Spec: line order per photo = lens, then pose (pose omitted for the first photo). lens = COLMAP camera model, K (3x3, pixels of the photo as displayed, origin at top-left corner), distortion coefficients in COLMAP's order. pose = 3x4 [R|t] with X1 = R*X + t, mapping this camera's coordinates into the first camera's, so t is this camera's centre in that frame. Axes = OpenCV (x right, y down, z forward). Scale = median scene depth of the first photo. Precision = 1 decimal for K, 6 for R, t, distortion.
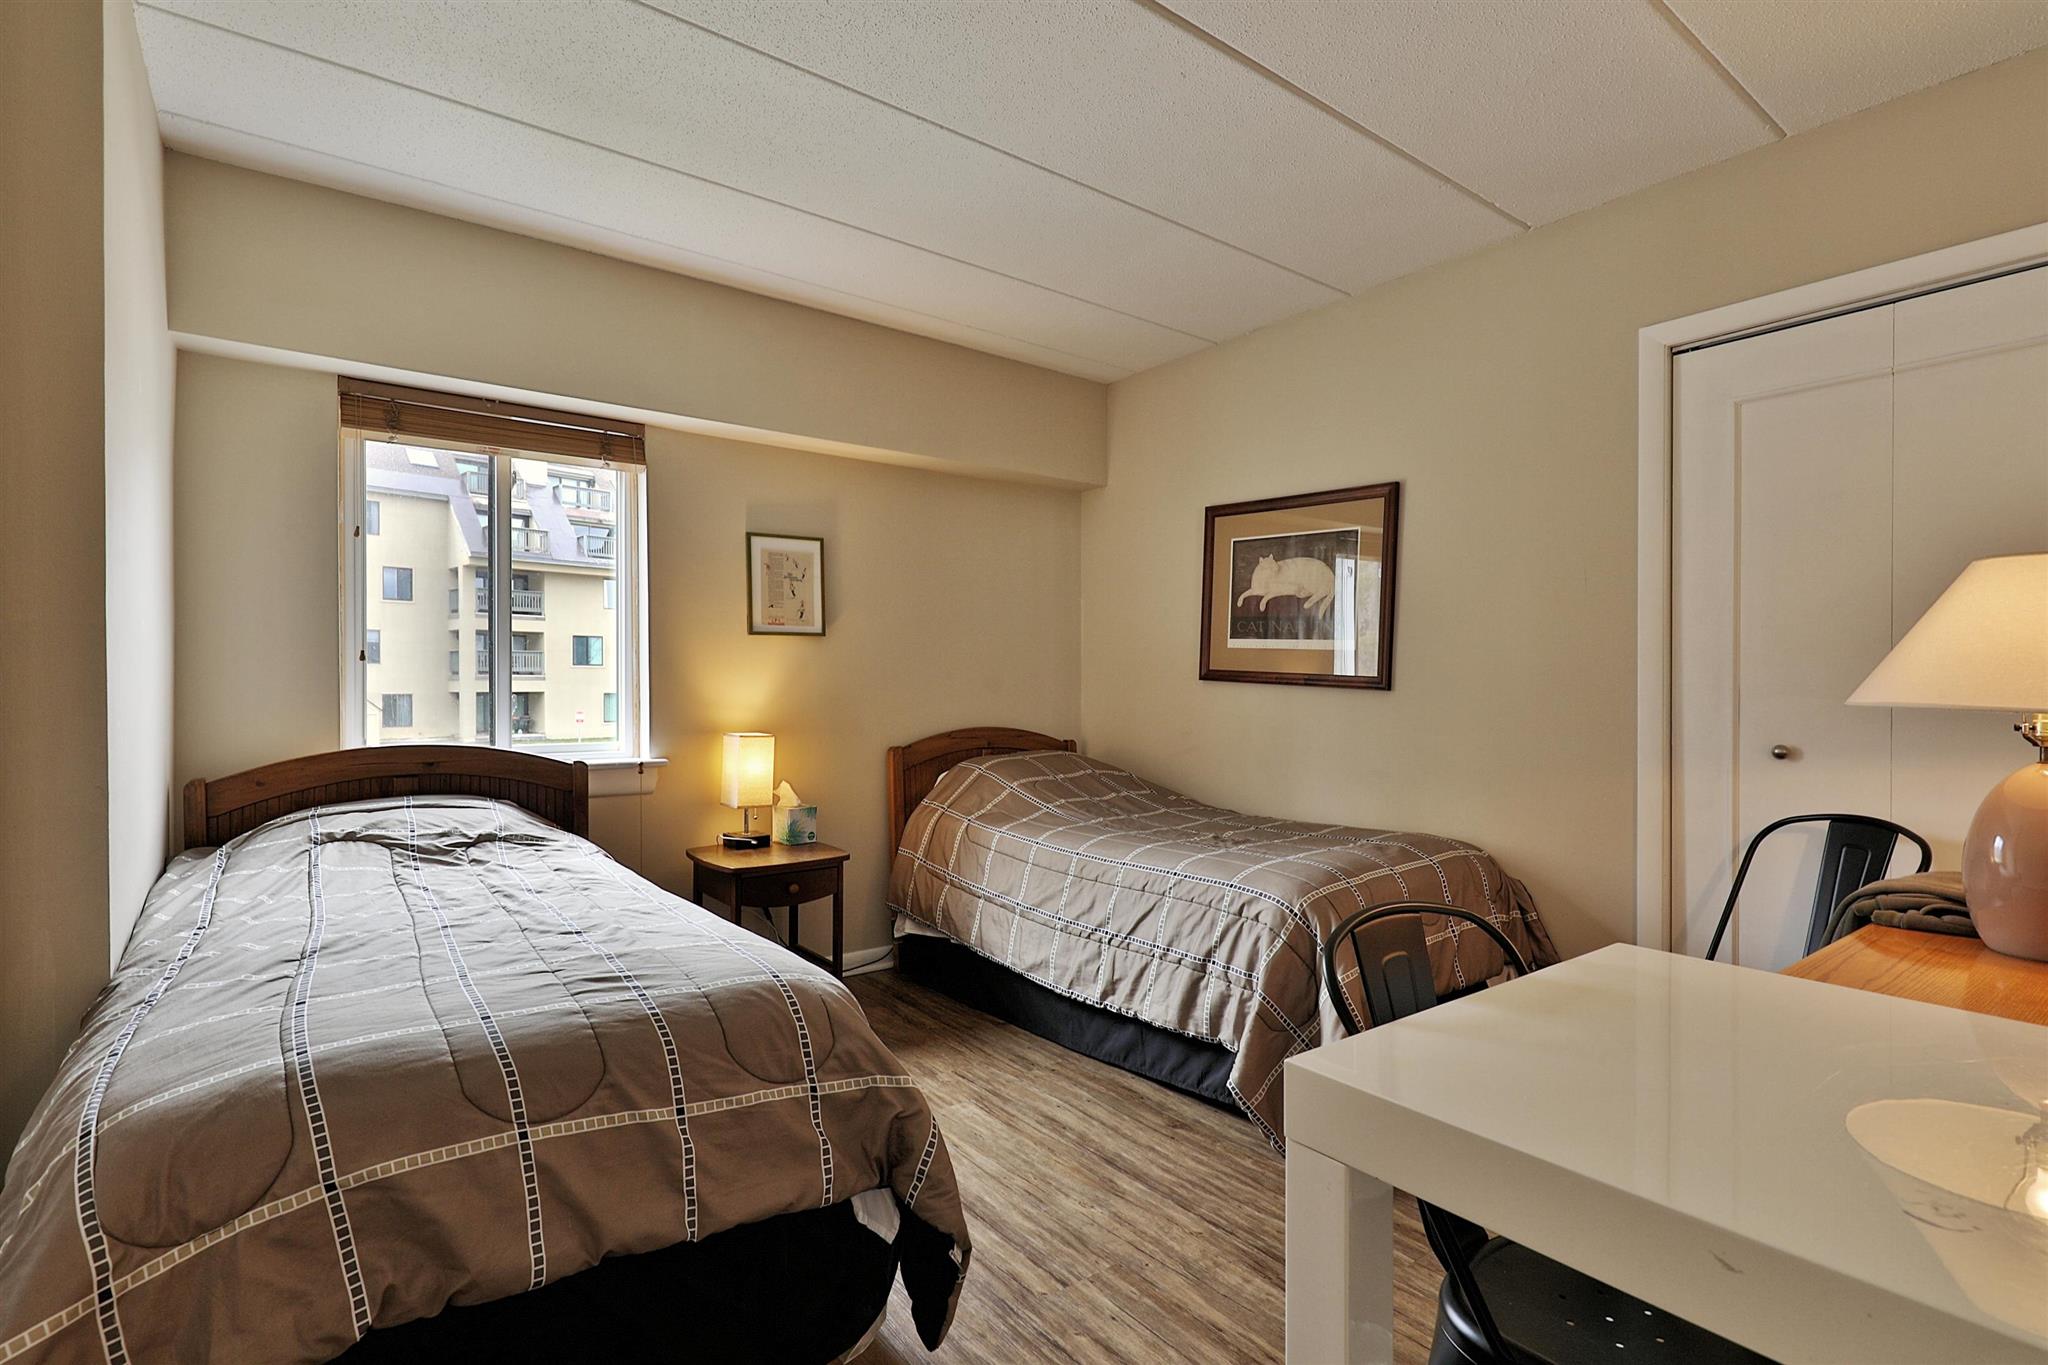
lens RADIAL K [[976.6, 0, 1025.8], [0, 976.6, 685.4], [0, 0, 1]] dist [0.003575, -0.001258]
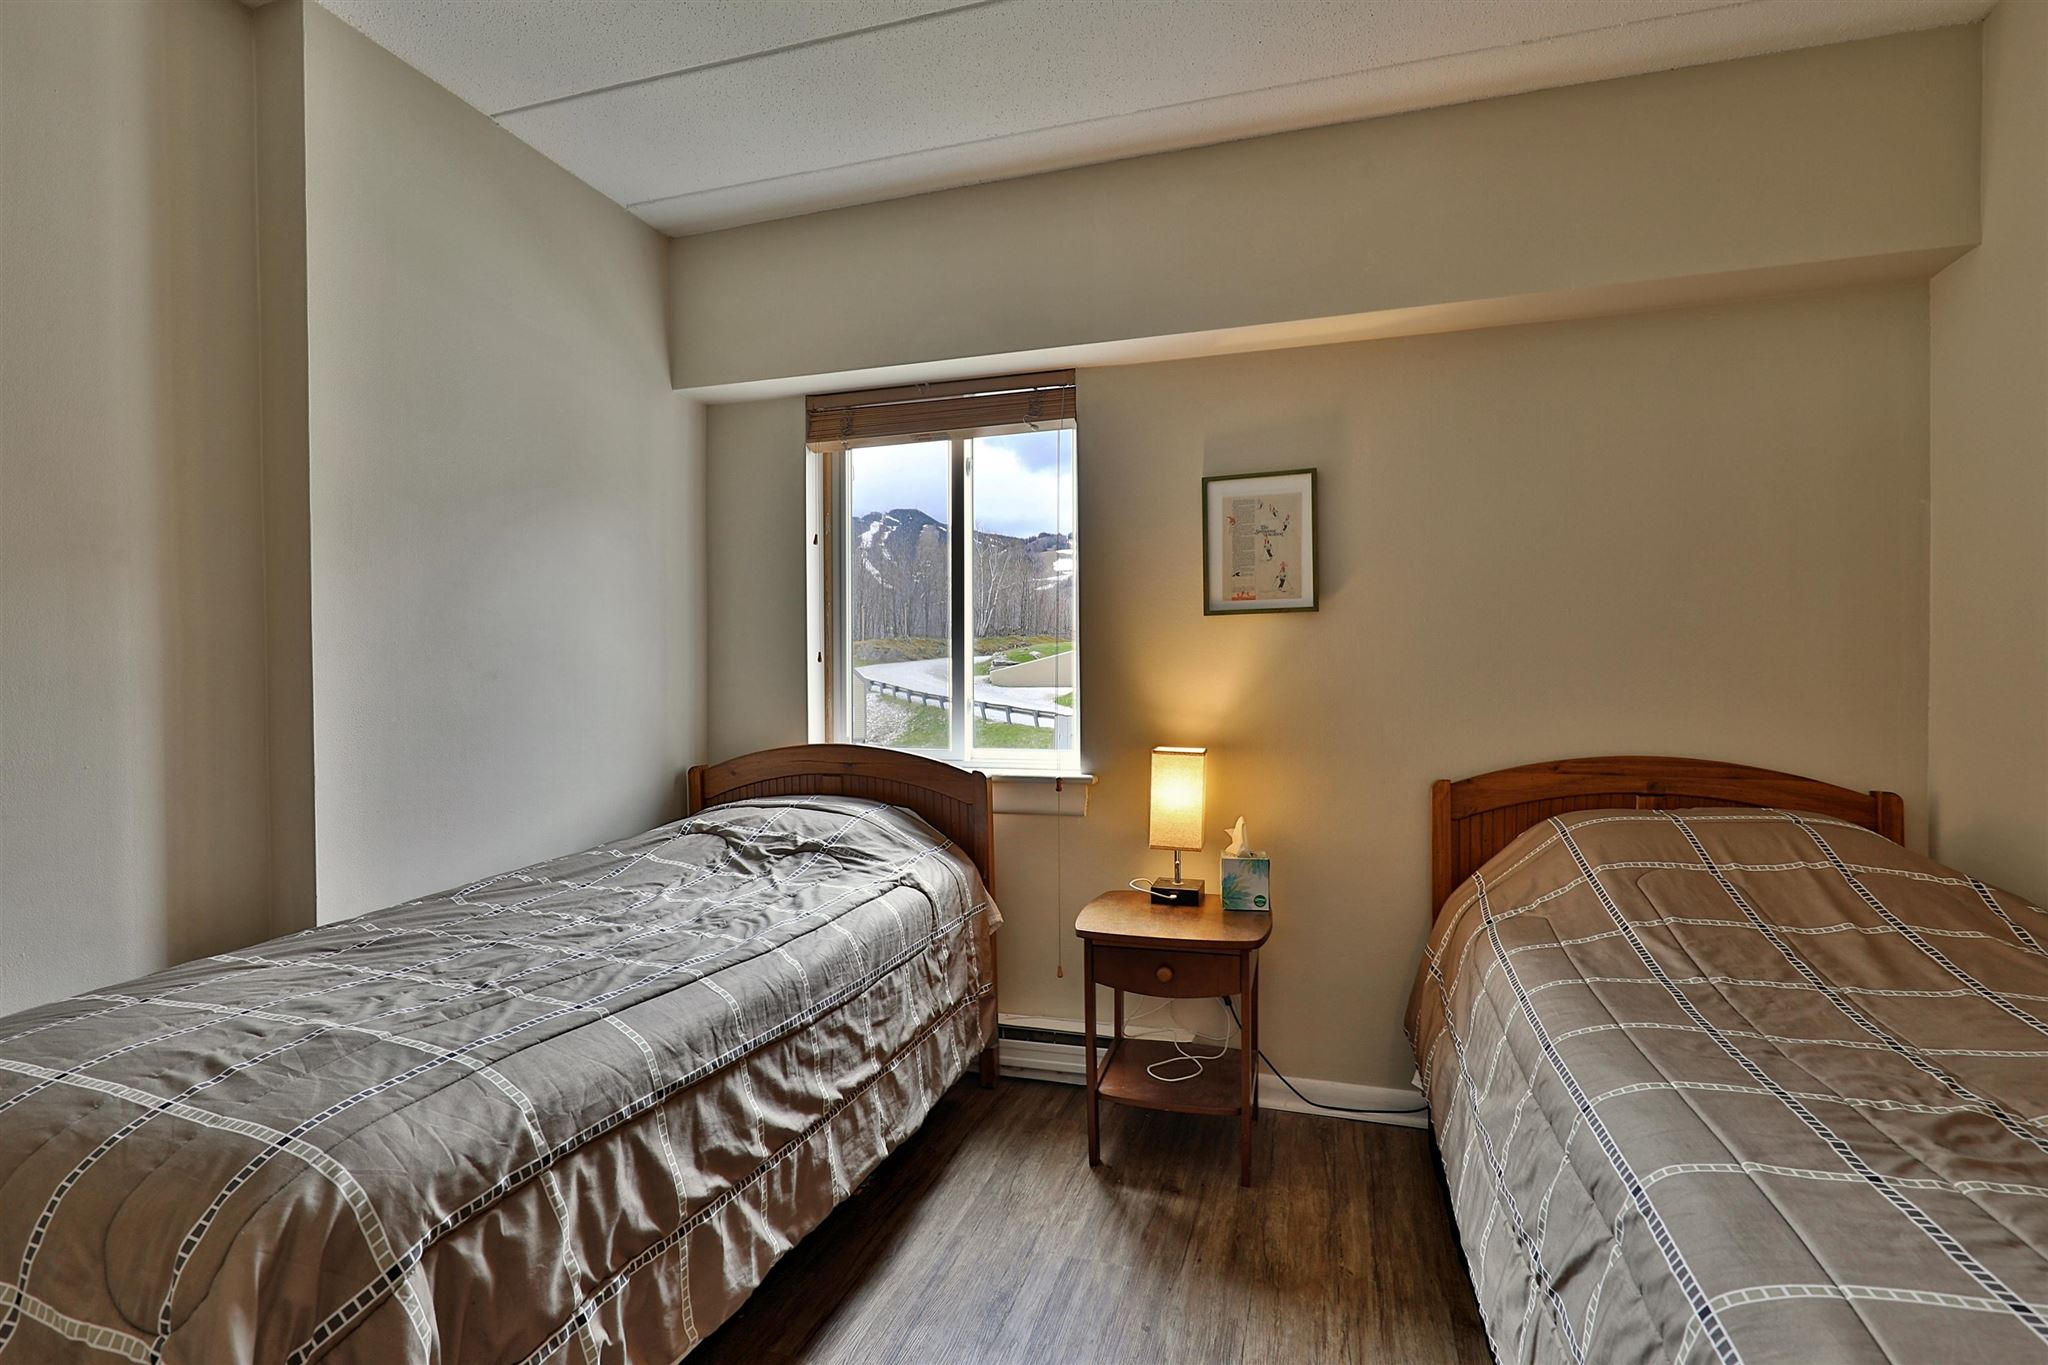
lens RADIAL K [[976.6, 0, 1023.6], [0, 976.6, 688.6], [0, 0, 1]] dist [0.003575, -0.001258]
pose [[0.578594, 0.000431, -0.815615, 0.250420], [0.003874, 0.999987, 0.003277, 0.000569], [0.815606, -0.005056, 0.578585, 0.470460]]
